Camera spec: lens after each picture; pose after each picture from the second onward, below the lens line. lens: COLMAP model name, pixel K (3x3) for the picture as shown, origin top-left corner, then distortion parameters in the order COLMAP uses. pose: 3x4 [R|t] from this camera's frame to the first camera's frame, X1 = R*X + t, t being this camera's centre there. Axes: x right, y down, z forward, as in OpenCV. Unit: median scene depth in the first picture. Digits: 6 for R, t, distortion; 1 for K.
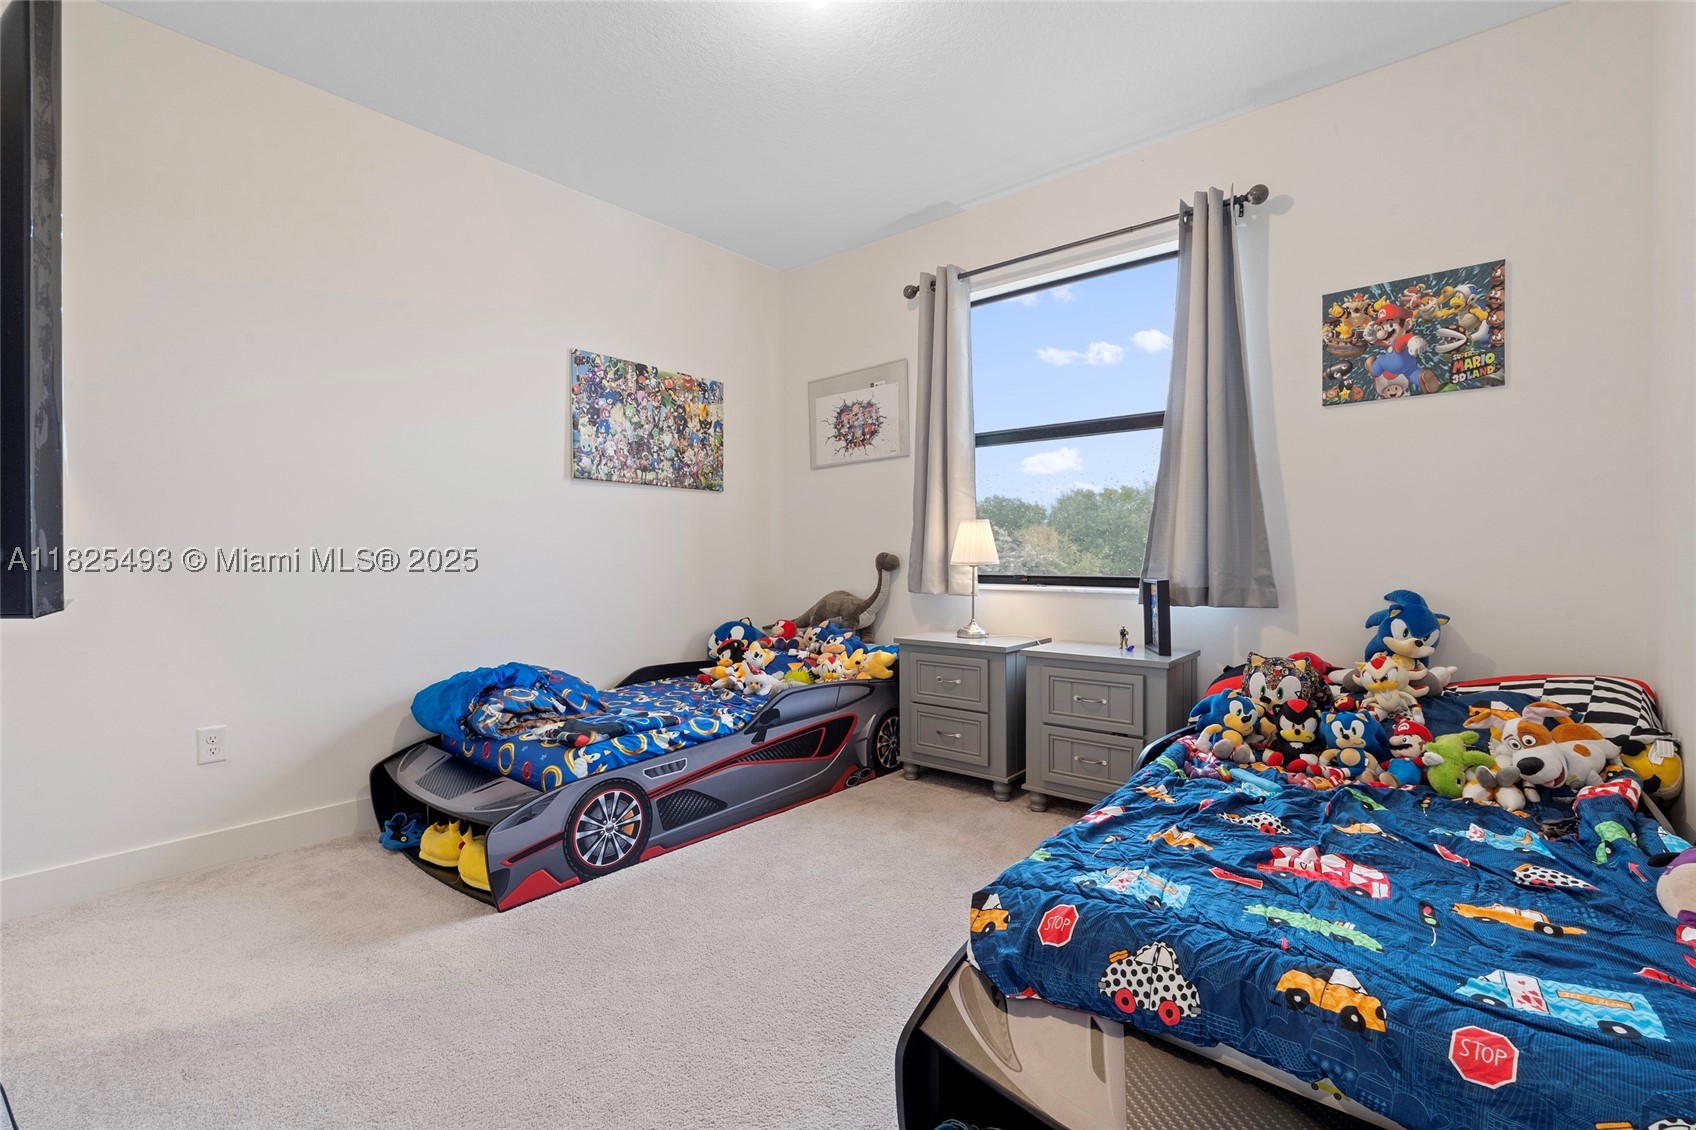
lens RADIAL K [[761.4, 0, 850.3], [0, 761.4, 560.2], [0, 0, 1]] dist [-0.003498, -0.000834]
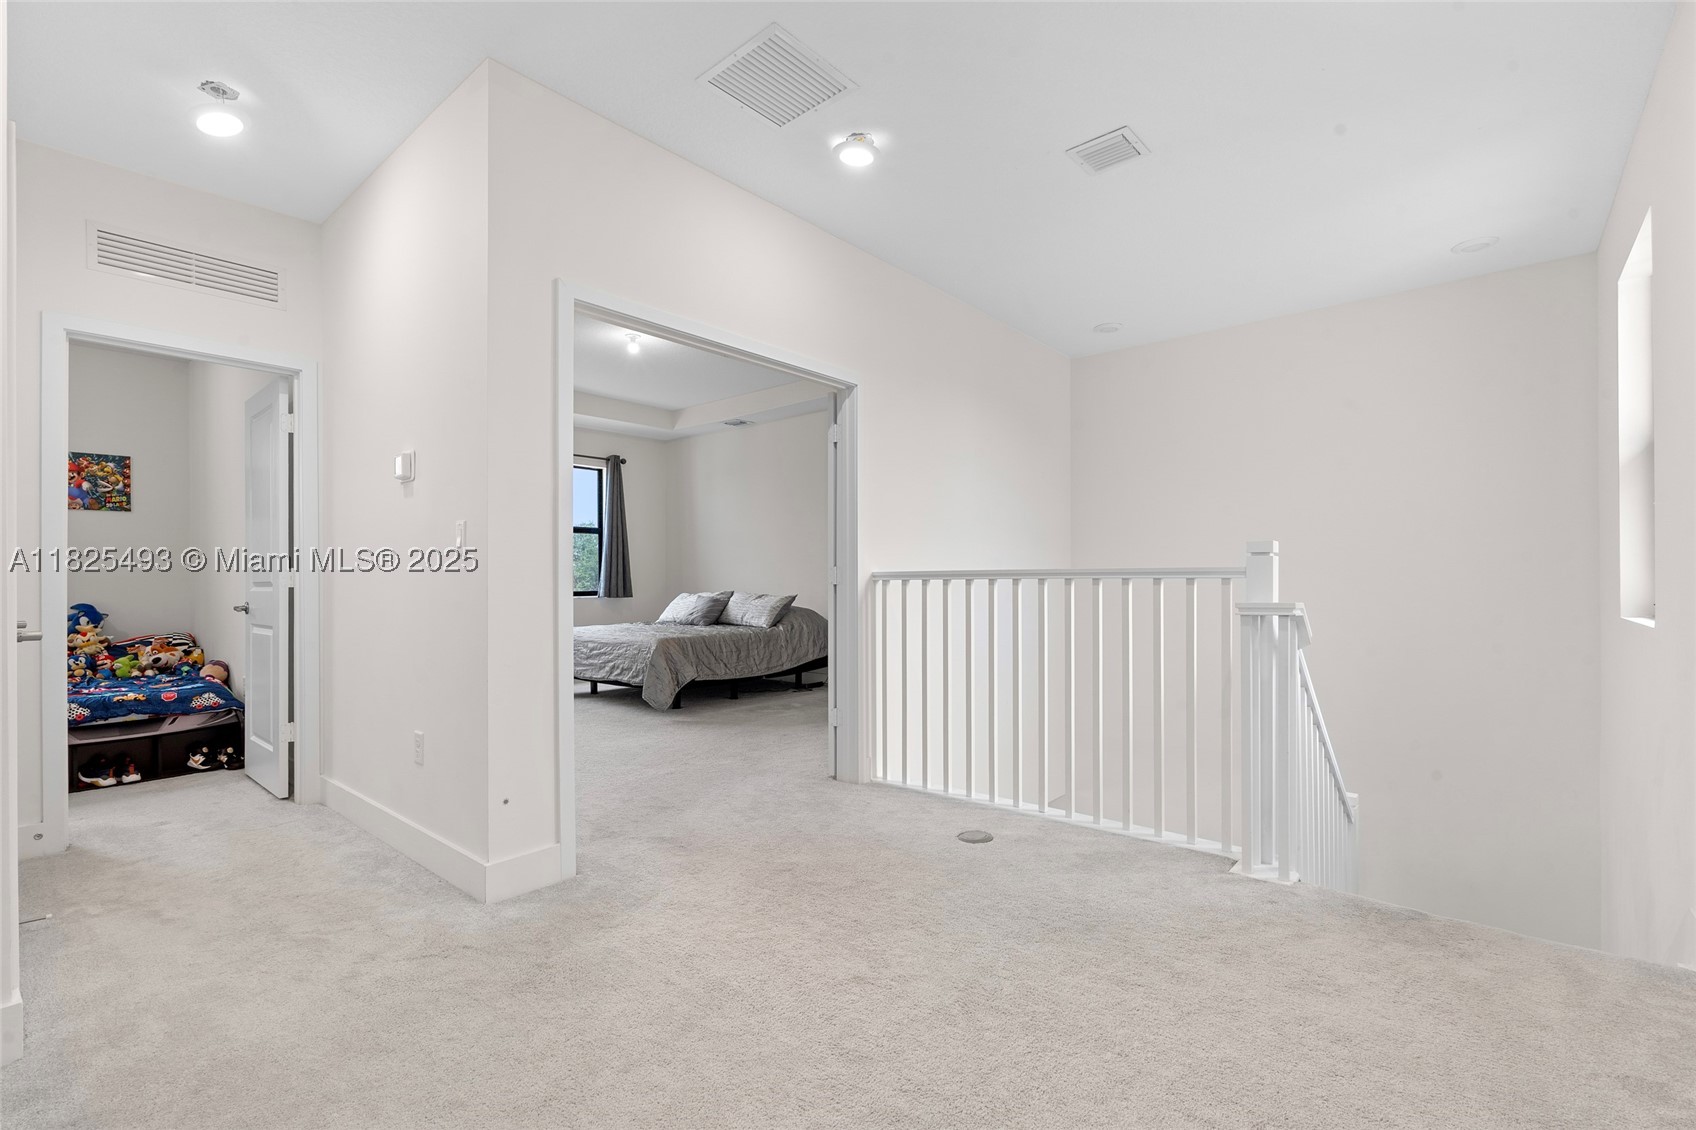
lens RADIAL K [[763.4, 0, 850.1], [0, 763.4, 583.1], [0, 0, 1]] dist [-0.002001, -0.000618]
pose [[0.023531, -0.003906, 0.999715, -1.373491], [0.012153, 0.999920, 0.003620, 0.001935], [-0.999649, 0.012065, 0.023576, -1.209494]]
